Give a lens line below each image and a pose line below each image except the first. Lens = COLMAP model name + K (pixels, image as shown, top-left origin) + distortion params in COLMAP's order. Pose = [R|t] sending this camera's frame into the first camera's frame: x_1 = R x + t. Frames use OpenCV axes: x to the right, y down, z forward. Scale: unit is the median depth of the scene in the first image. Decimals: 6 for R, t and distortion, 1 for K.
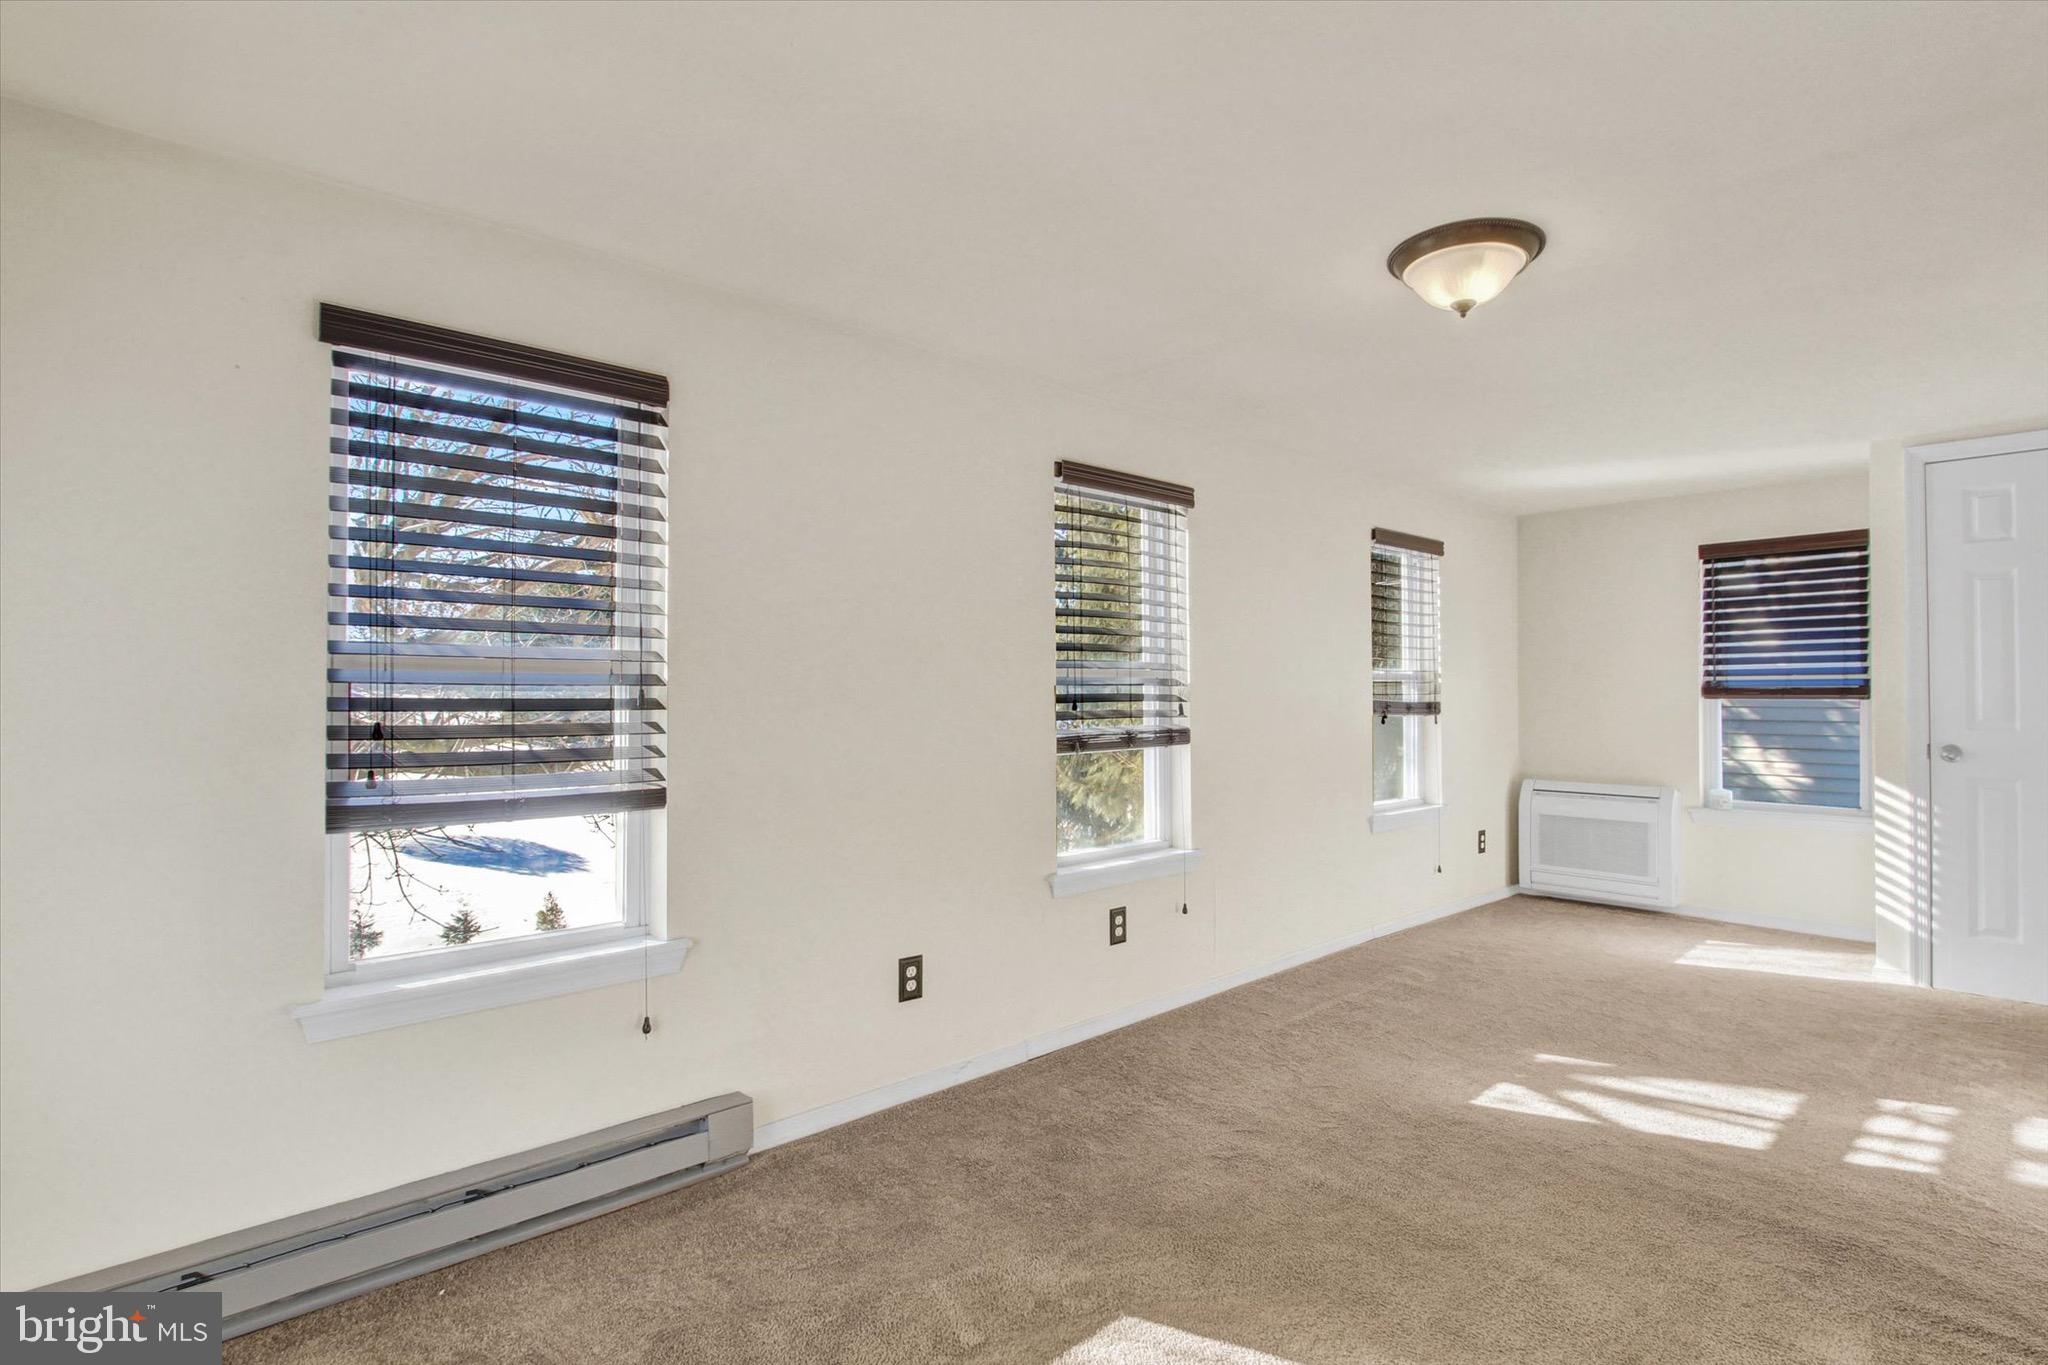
lens RADIAL K [[981.4, 0, 1015.8], [0, 981.4, 681.4], [0, 0, 1]] dist [-0.017282, -0.000396]
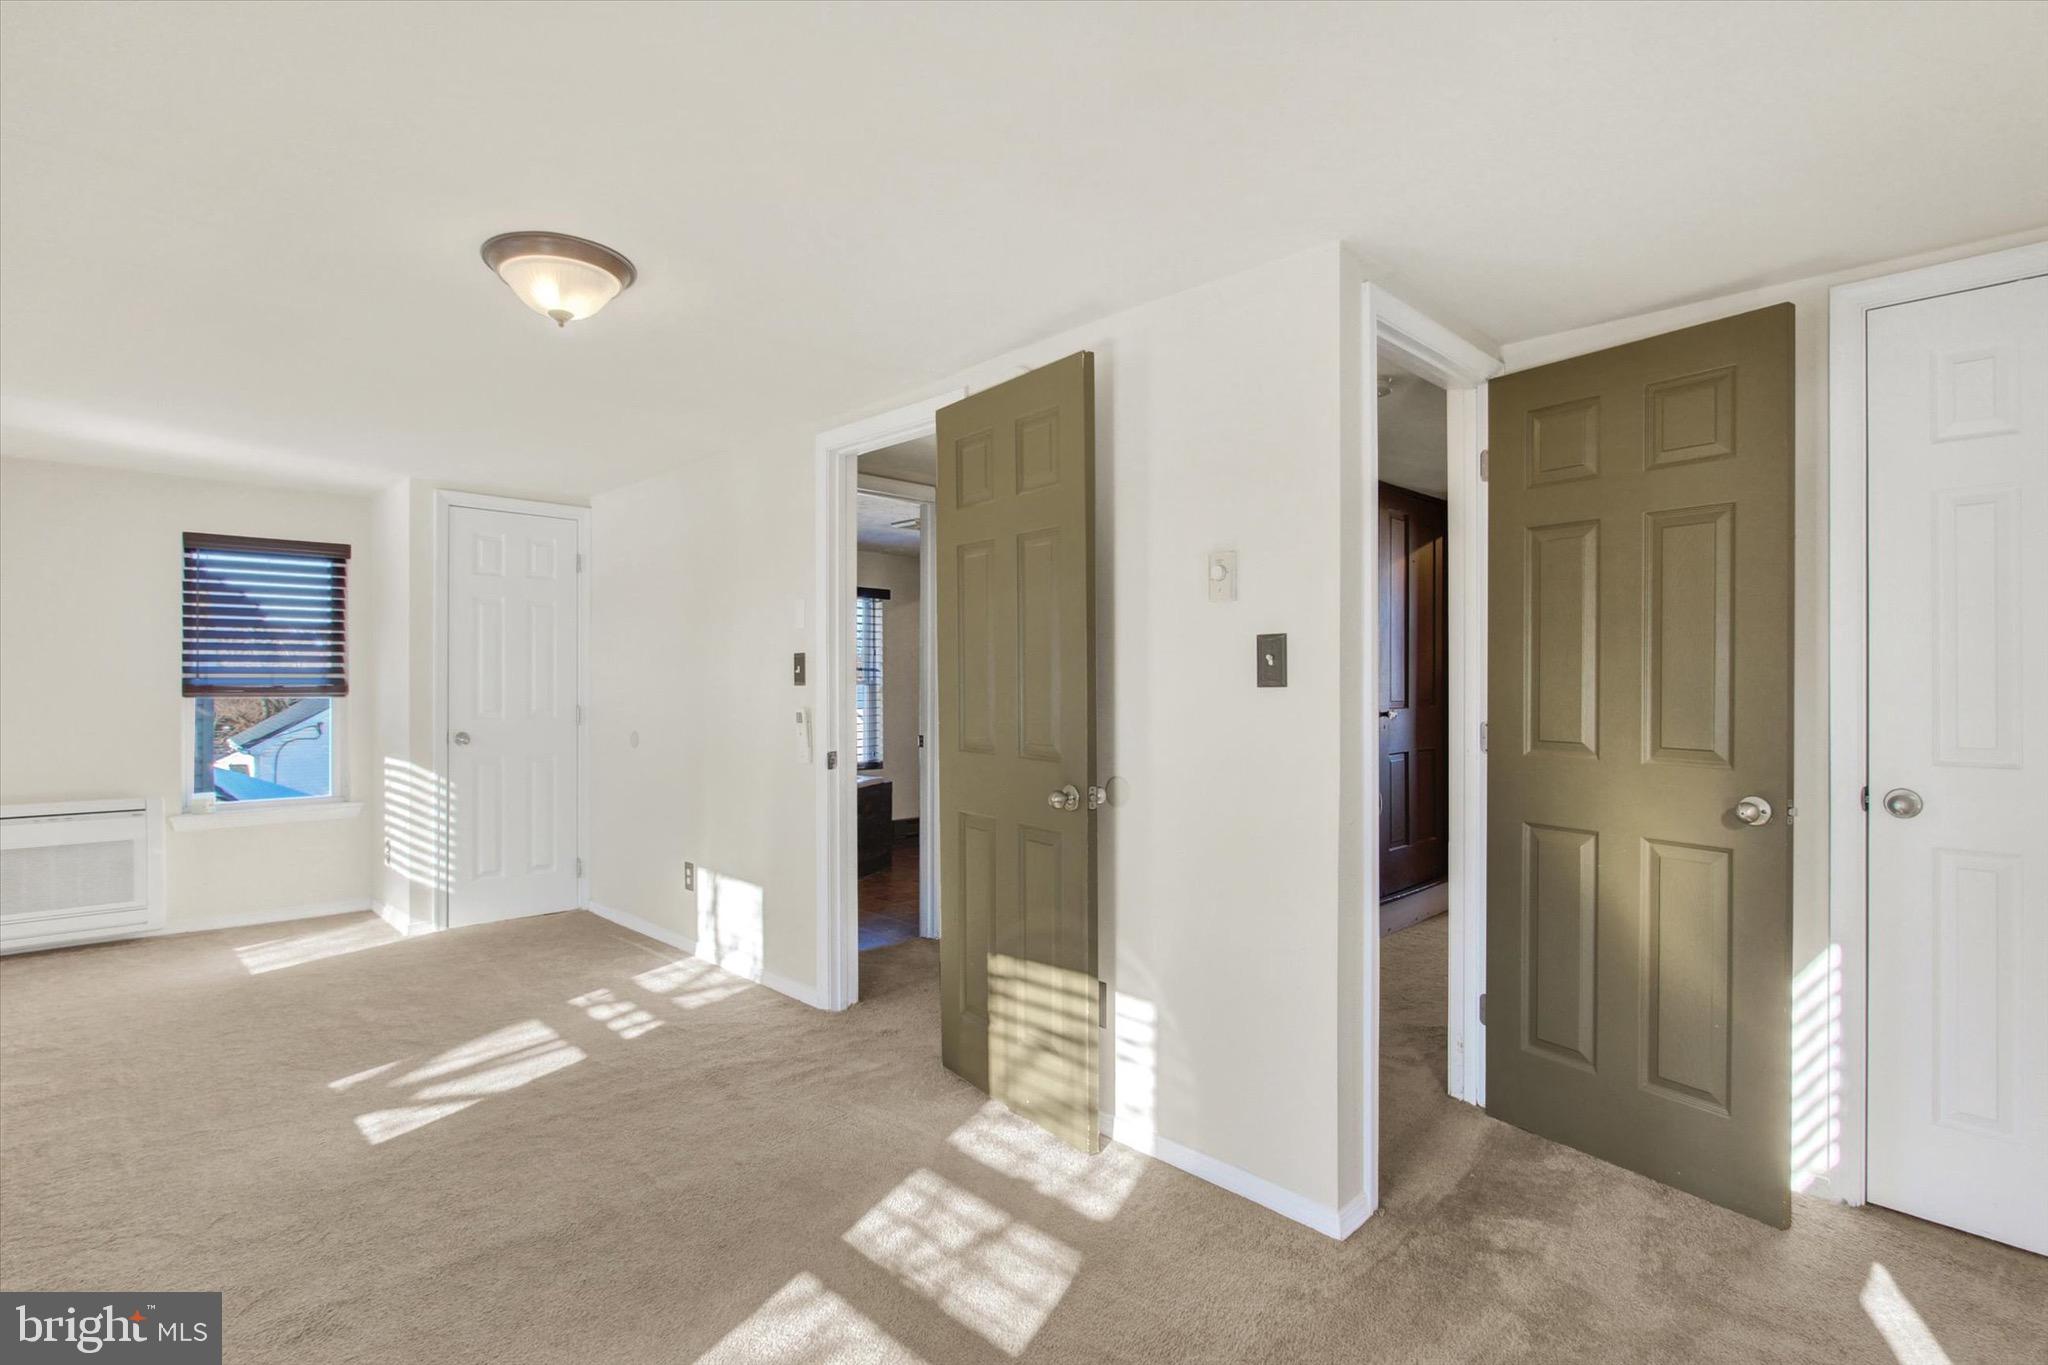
lens RADIAL K [[981.4, 0, 1018.6], [0, 981.4, 685.0], [0, 0, 1]] dist [-0.017282, -0.000396]
pose [[-0.023774, 0.004084, 0.999709, -0.434429], [-0.012637, 0.999911, -0.004386, 0.000207], [-0.999637, -0.012738, -0.023720, 0.408939]]
